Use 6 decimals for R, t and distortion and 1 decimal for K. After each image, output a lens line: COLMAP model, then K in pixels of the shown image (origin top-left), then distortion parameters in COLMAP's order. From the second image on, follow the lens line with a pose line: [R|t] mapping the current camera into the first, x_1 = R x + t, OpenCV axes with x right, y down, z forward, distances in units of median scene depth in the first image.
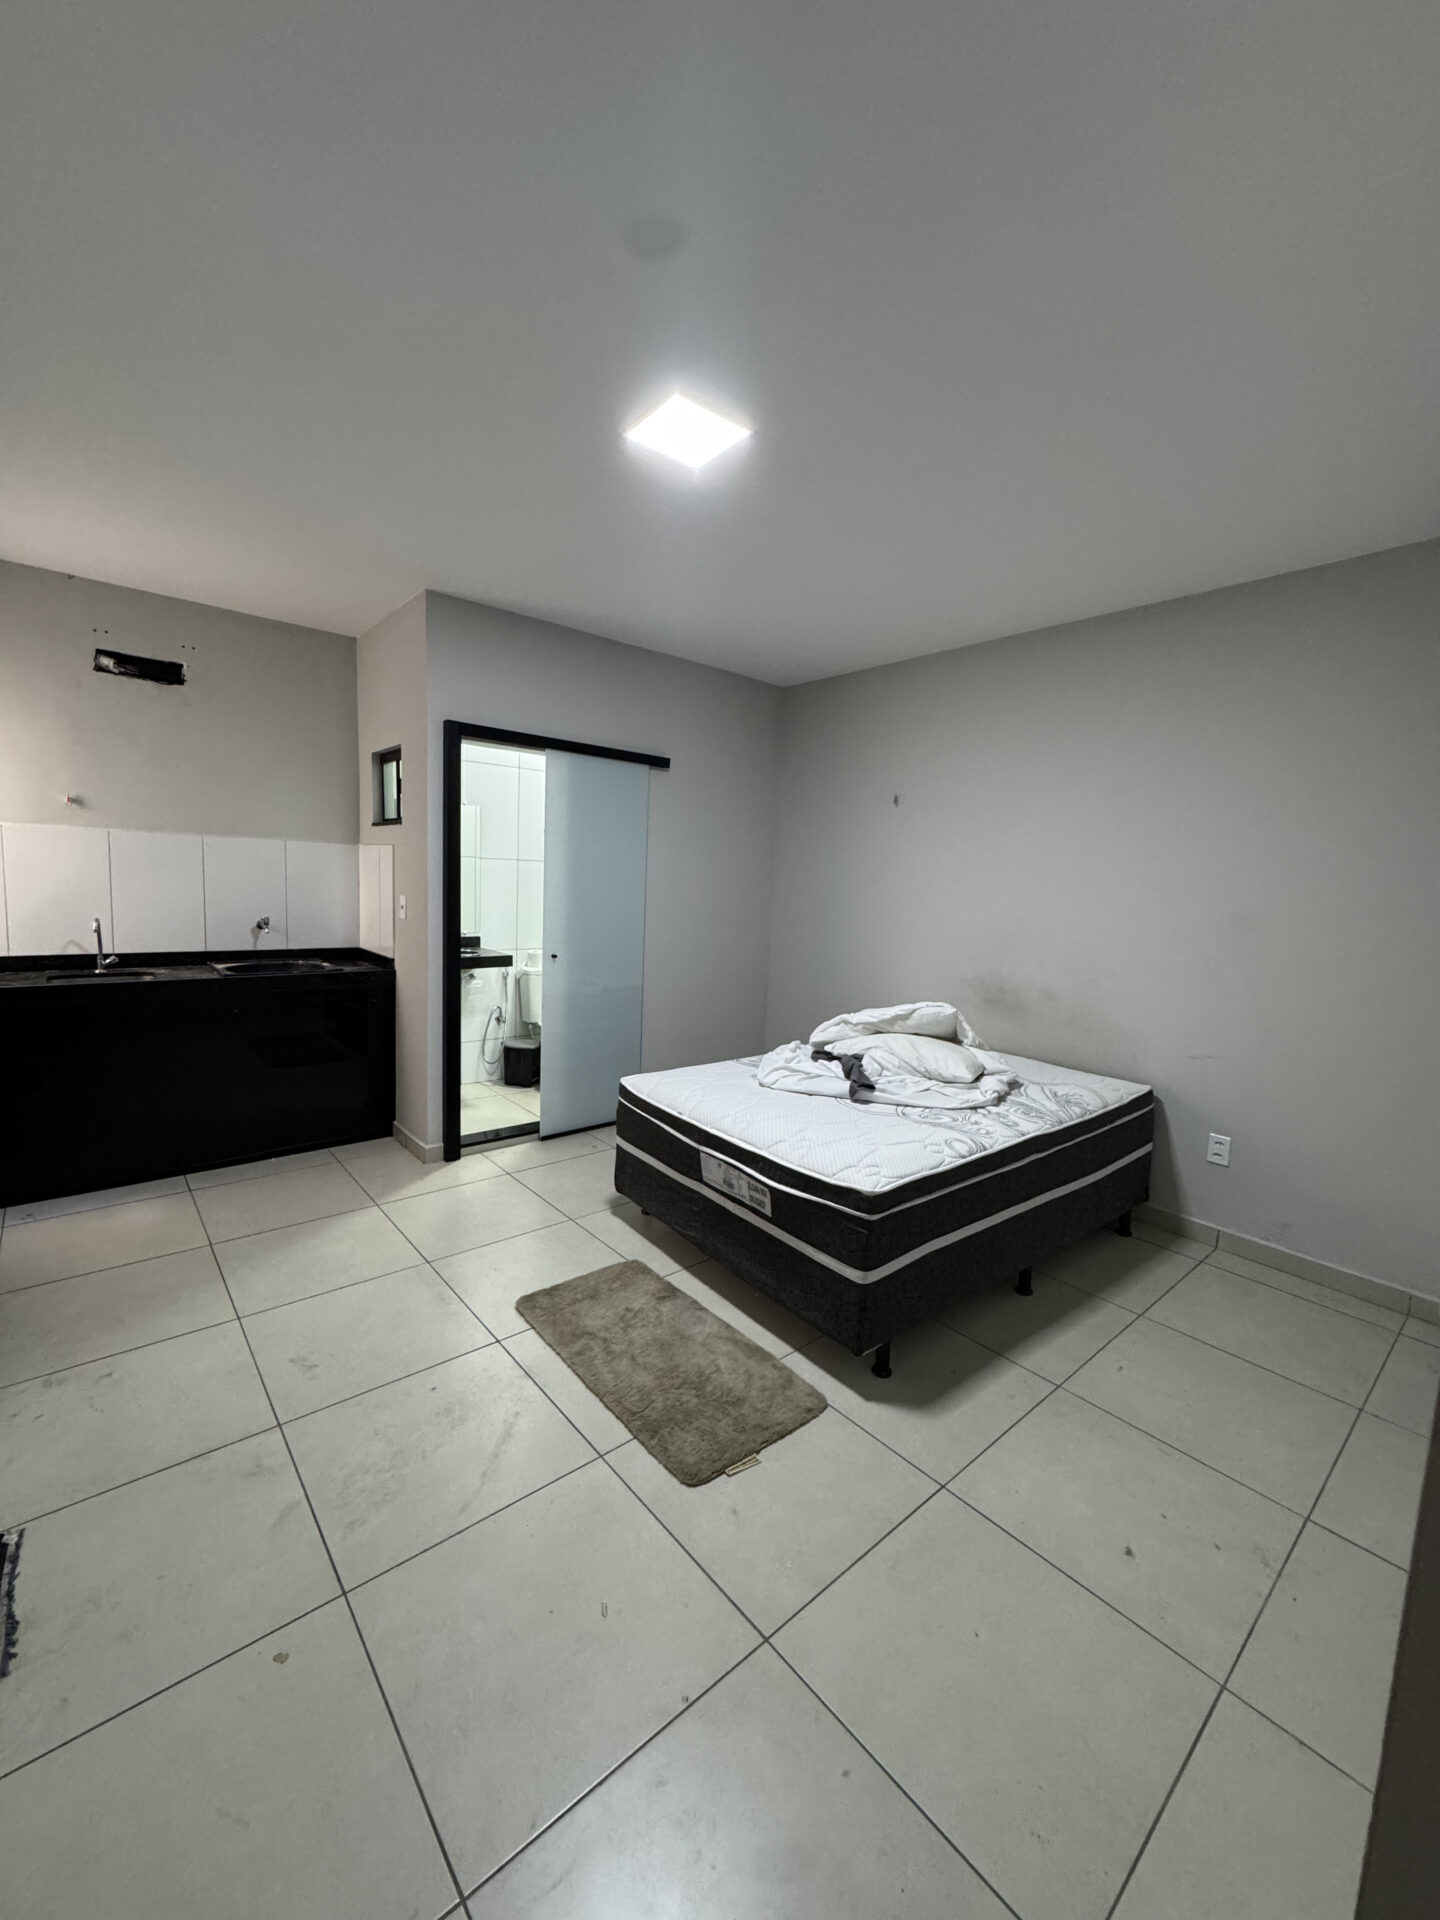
lens RADIAL K [[768.7, 0, 723.2], [0, 768.7, 958.5], [0, 0, 1]] dist [-0.000047, -0.000201]
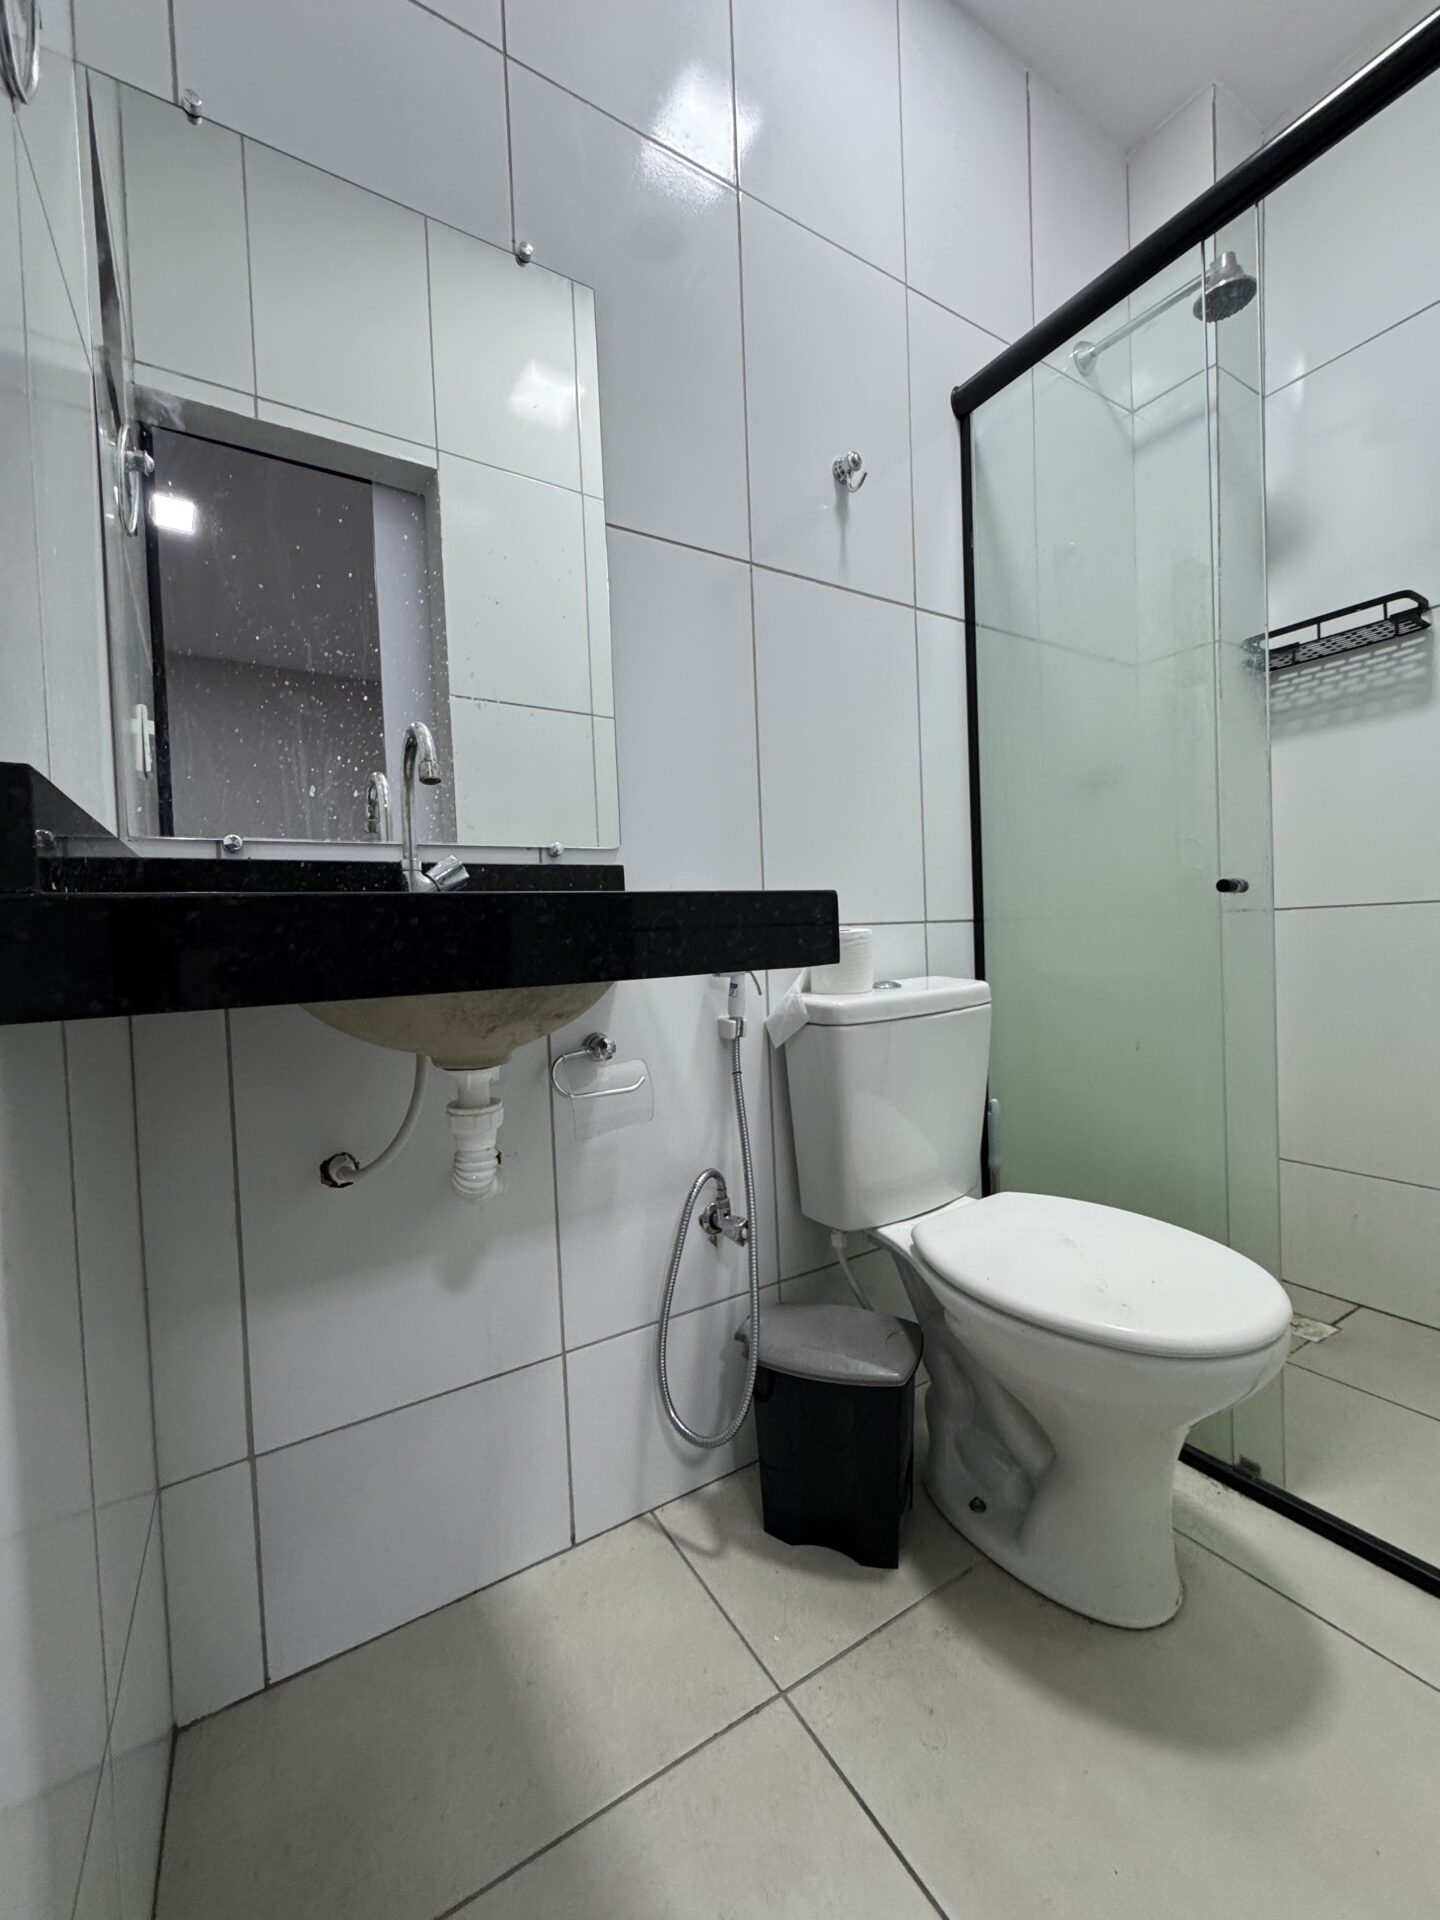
lens RADIAL K [[768.7, 0, 719.5], [0, 768.7, 957.5], [0, 0, 1]] dist [-0.000047, -0.000201]
pose [[0.984939, -0.070188, -0.158018, -0.248079], [0.057466, 0.994833, -0.083694, 0.017859], [0.163076, 0.073353, 0.983883, 0.761378]]
